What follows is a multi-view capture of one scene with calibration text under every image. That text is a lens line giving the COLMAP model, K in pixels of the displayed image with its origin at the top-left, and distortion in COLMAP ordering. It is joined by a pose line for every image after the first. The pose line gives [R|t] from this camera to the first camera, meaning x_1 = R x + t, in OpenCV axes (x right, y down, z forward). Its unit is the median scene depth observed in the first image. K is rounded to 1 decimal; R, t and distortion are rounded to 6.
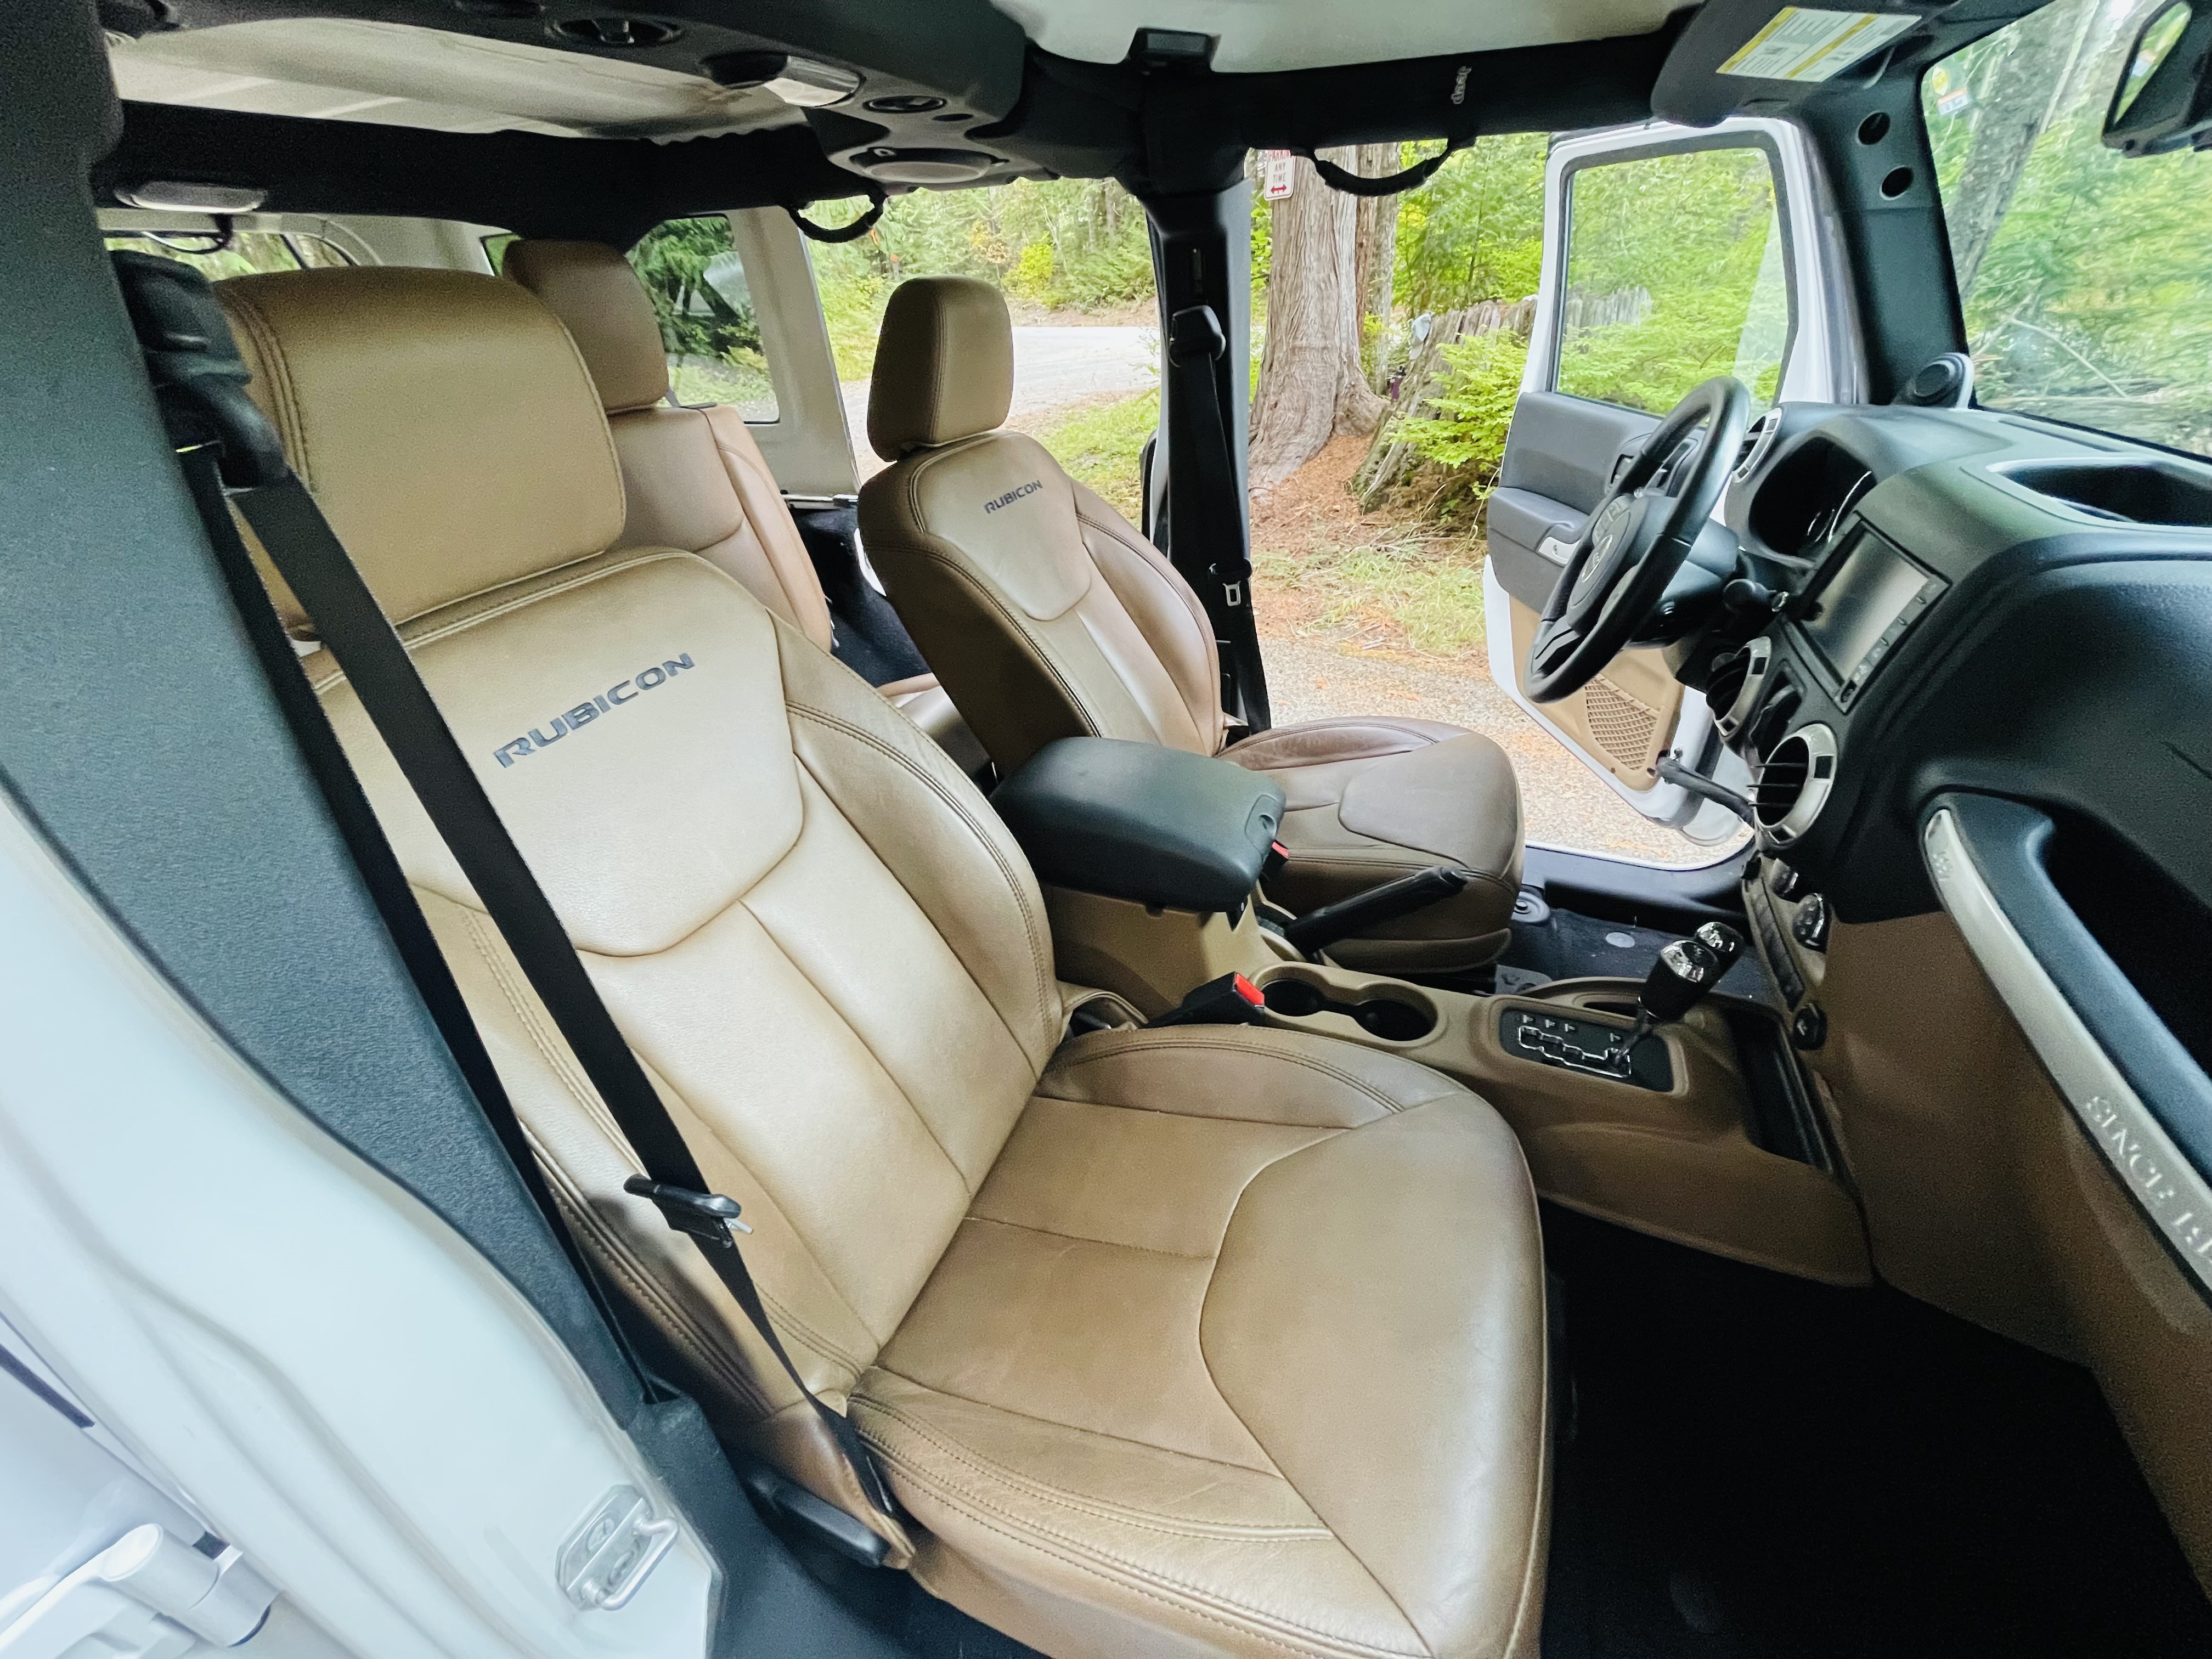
lens RADIAL K [[889.9, 0, 1102.6], [0, 889.9, 822.2], [0, 0, 1]] dist [-0.004190, 0.000519]
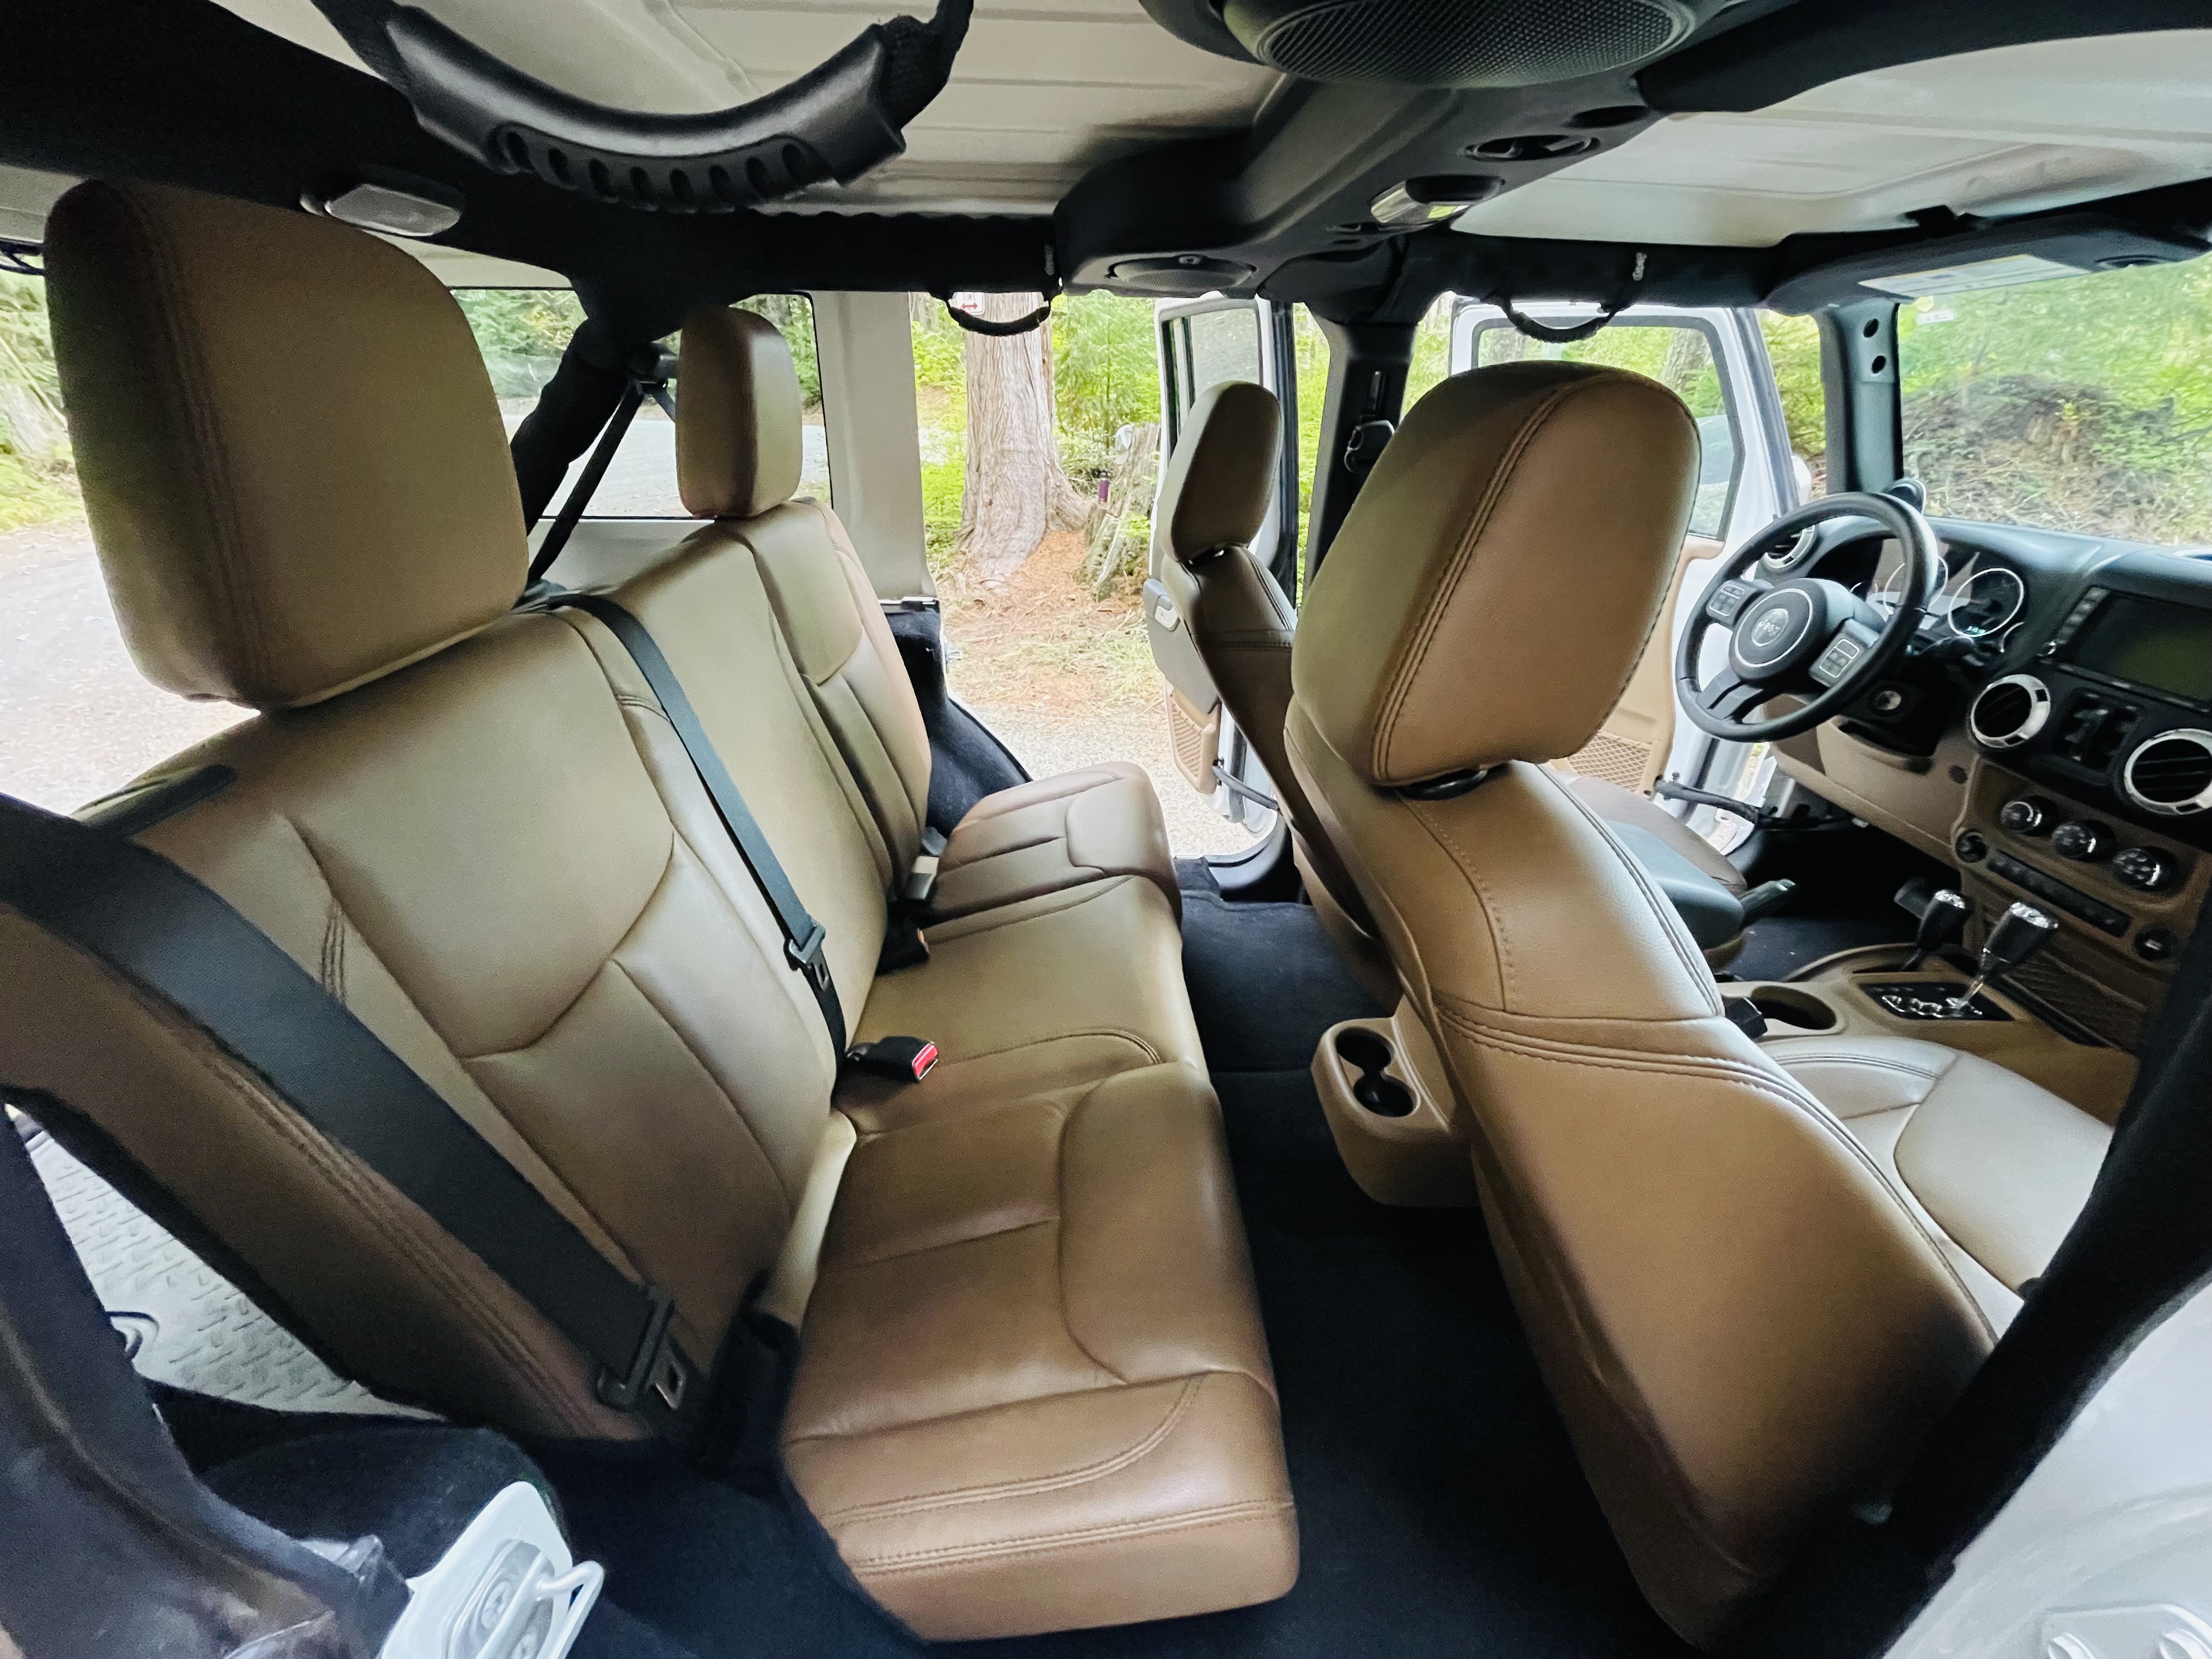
lens RADIAL K [[889.9, 0, 1105.6], [0, 889.9, 827.1], [0, 0, 1]] dist [-0.004190, 0.000519]
pose [[0.916651, -0.127667, 0.378752, -0.140421], [0.160603, 0.985398, -0.056539, -0.015191], [-0.366003, 0.112655, 0.923770, 0.032558]]
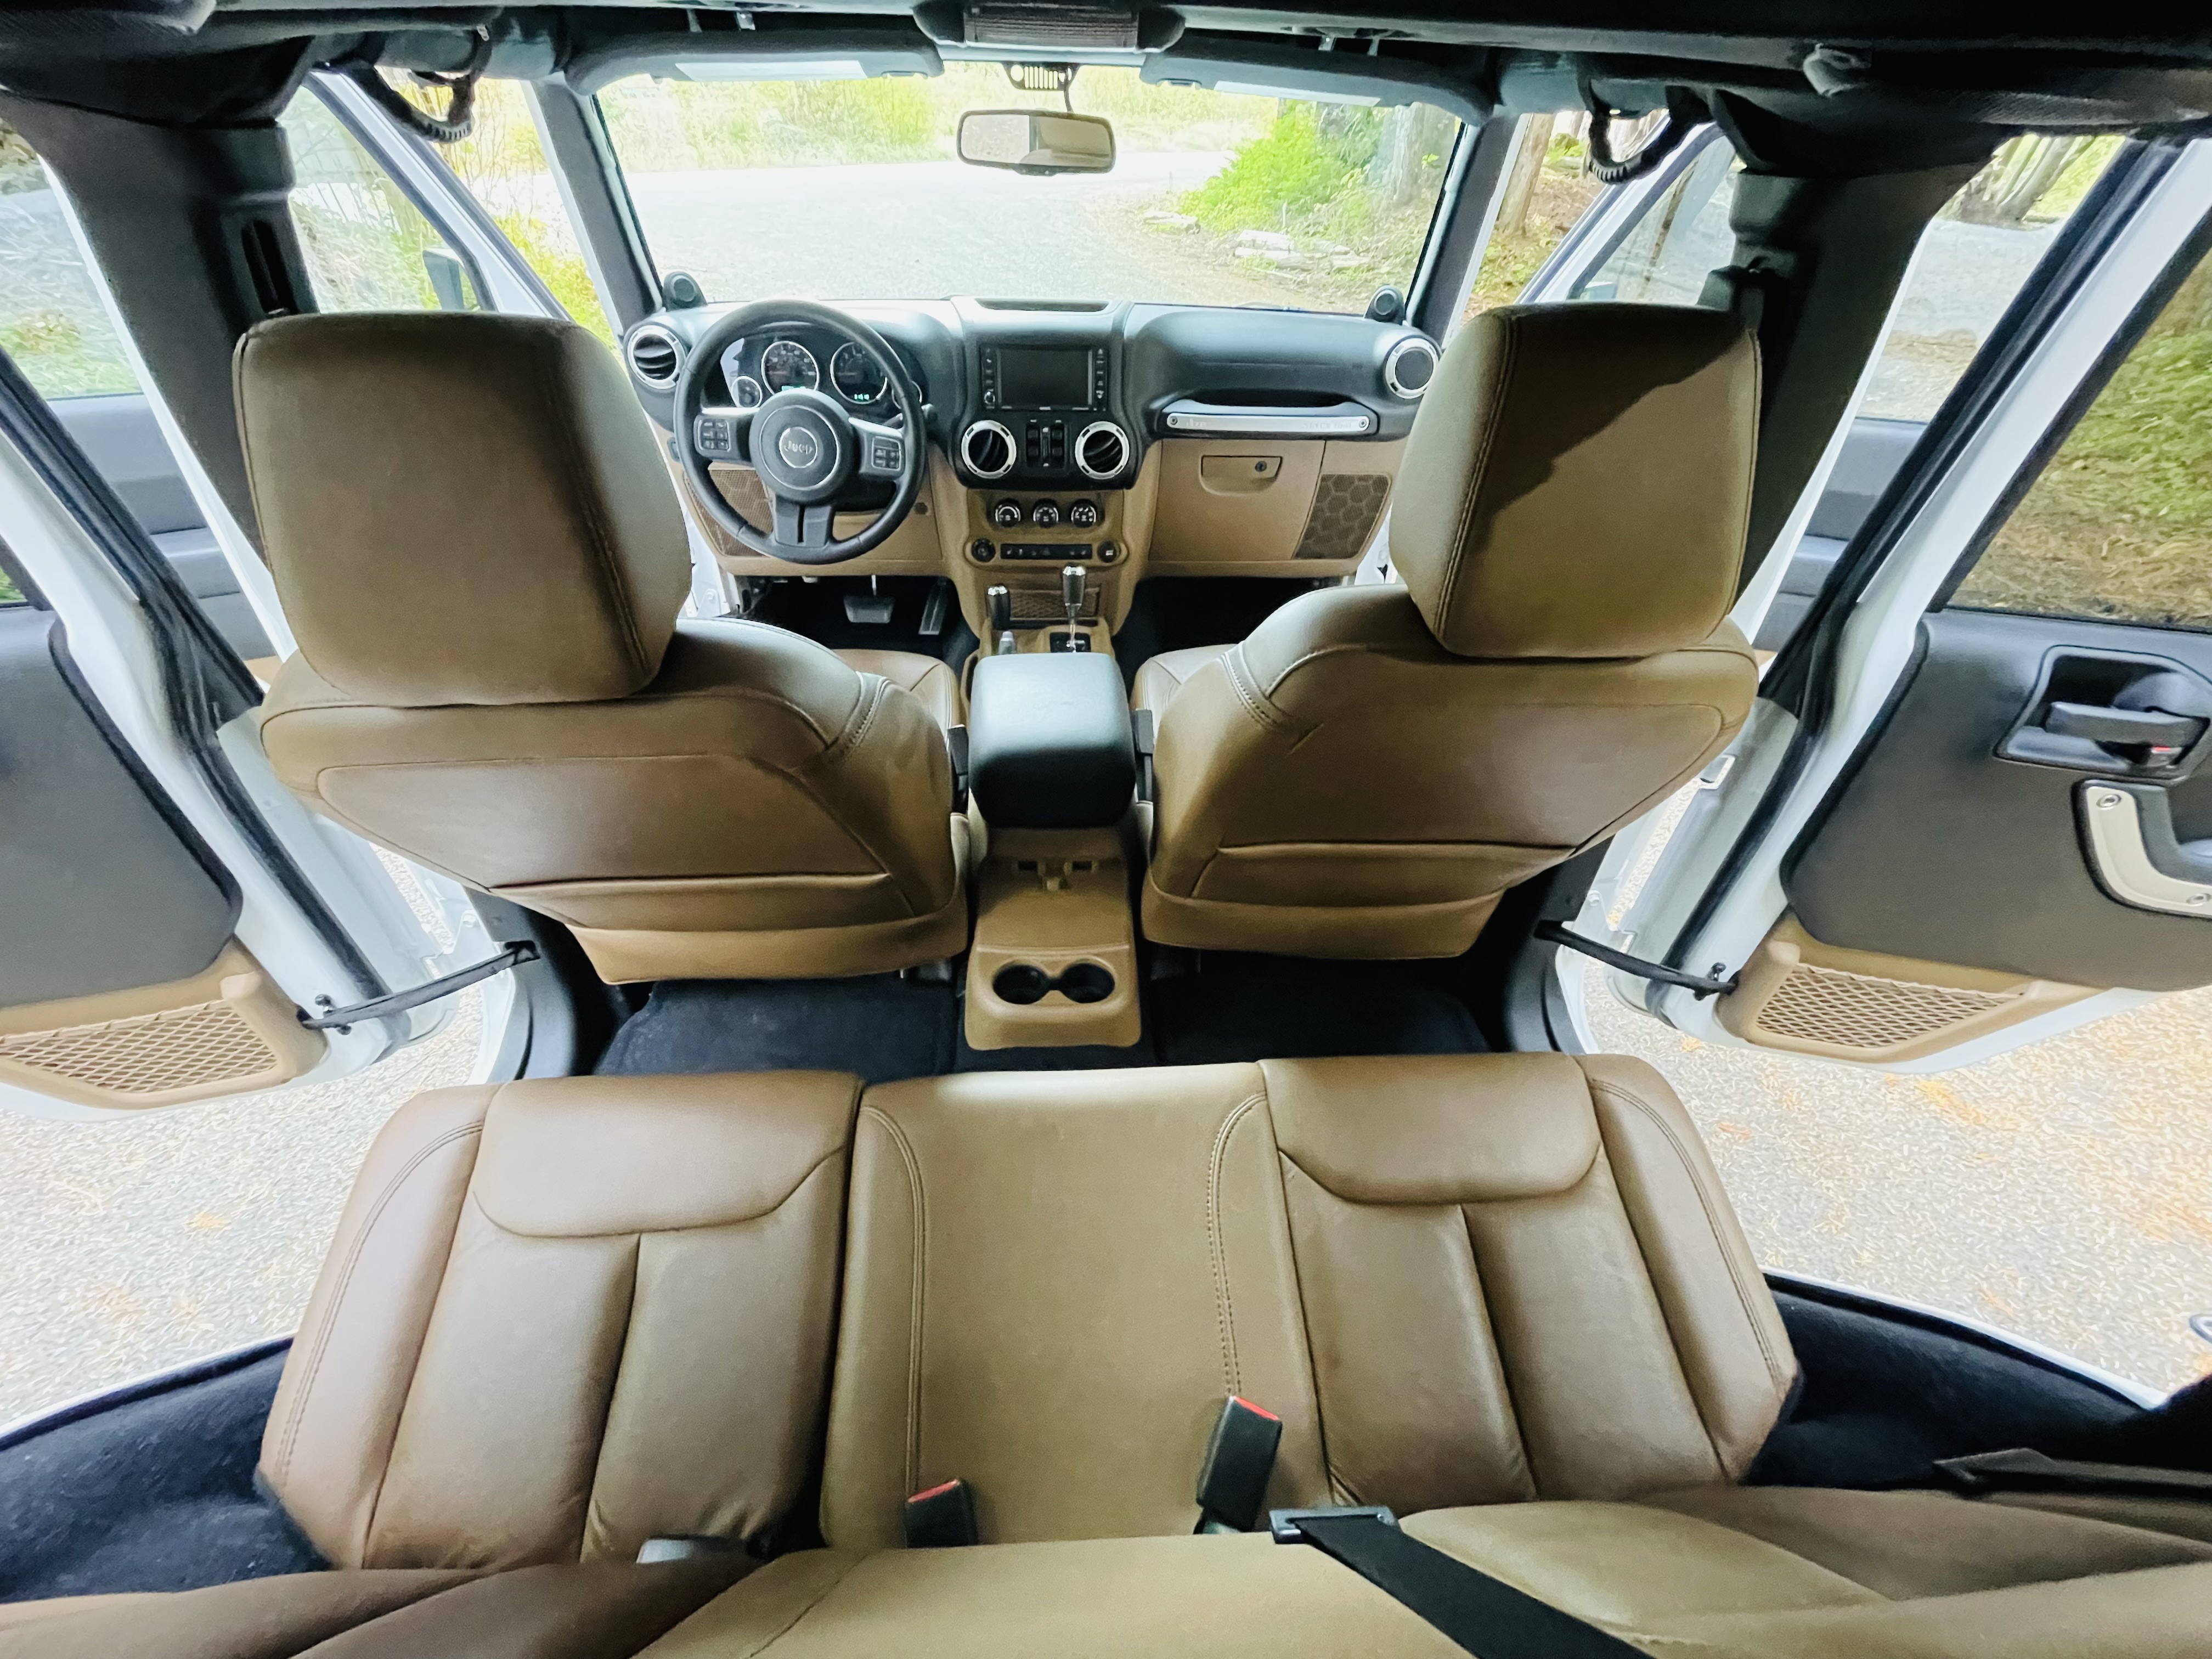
lens RADIAL K [[889.9, 0, 1102.3], [0, 889.9, 830.9], [0, 0, 1]] dist [-0.004190, 0.000519]
pose [[-0.427756, -0.551688, 0.716006, -0.147778], [0.457877, 0.550730, 0.697886, -0.115916], [-0.779341, 0.626368, 0.017027, 0.163536]]
